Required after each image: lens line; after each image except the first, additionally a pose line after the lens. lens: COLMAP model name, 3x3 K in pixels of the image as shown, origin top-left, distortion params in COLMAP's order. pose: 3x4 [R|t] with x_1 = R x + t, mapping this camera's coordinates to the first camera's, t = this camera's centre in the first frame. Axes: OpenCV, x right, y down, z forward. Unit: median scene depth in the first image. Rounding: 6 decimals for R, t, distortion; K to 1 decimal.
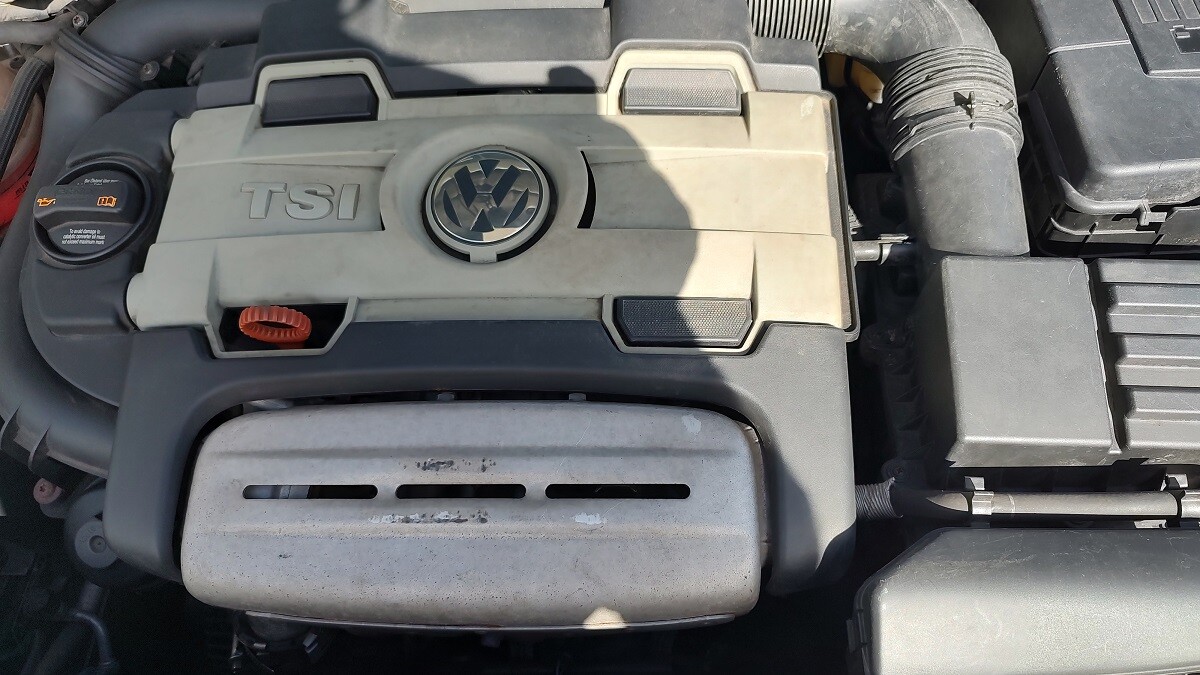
lens RADIAL K [[897.1, 0, 600.0], [0, 897.1, 337.5], [0, 0, 1]] dist [-0.005647, -0.005908]
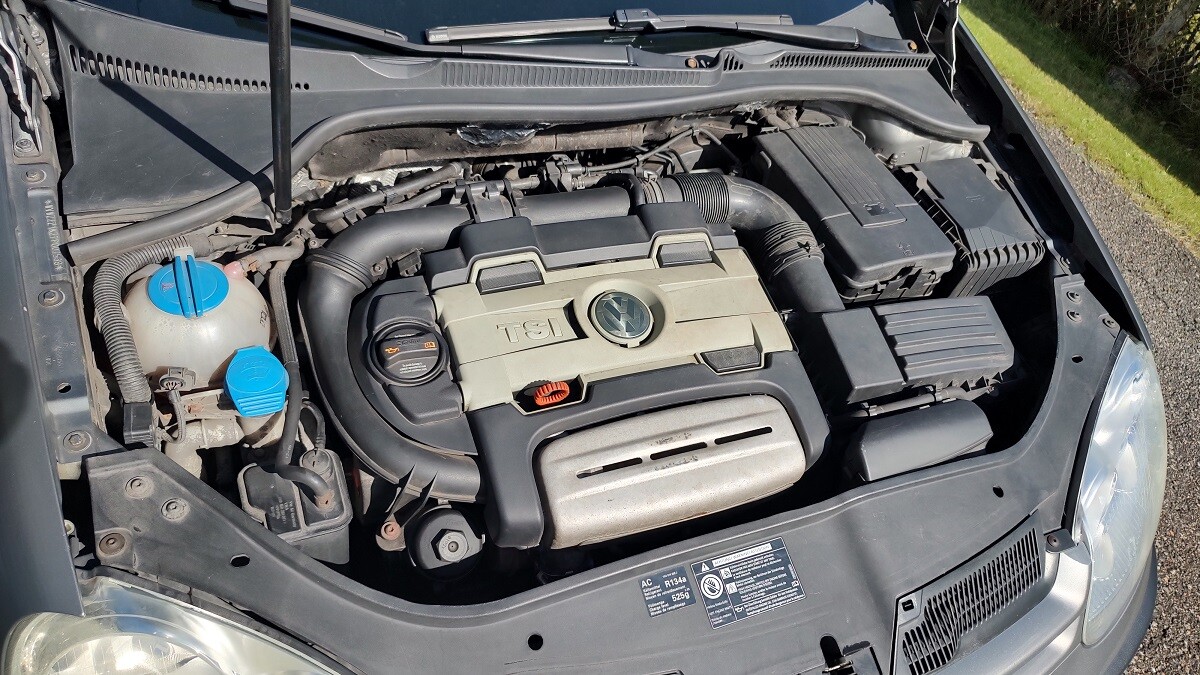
lens RADIAL K [[897.1, 0, 600.0], [0, 897.1, 337.5], [0, 0, 1]] dist [-0.005647, -0.005908]
pose [[0.882219, -0.135733, 0.450851, -1.078329], [0.200971, 0.974492, -0.099877, 0.076516], [-0.425794, 0.178722, 0.886994, -0.712674]]
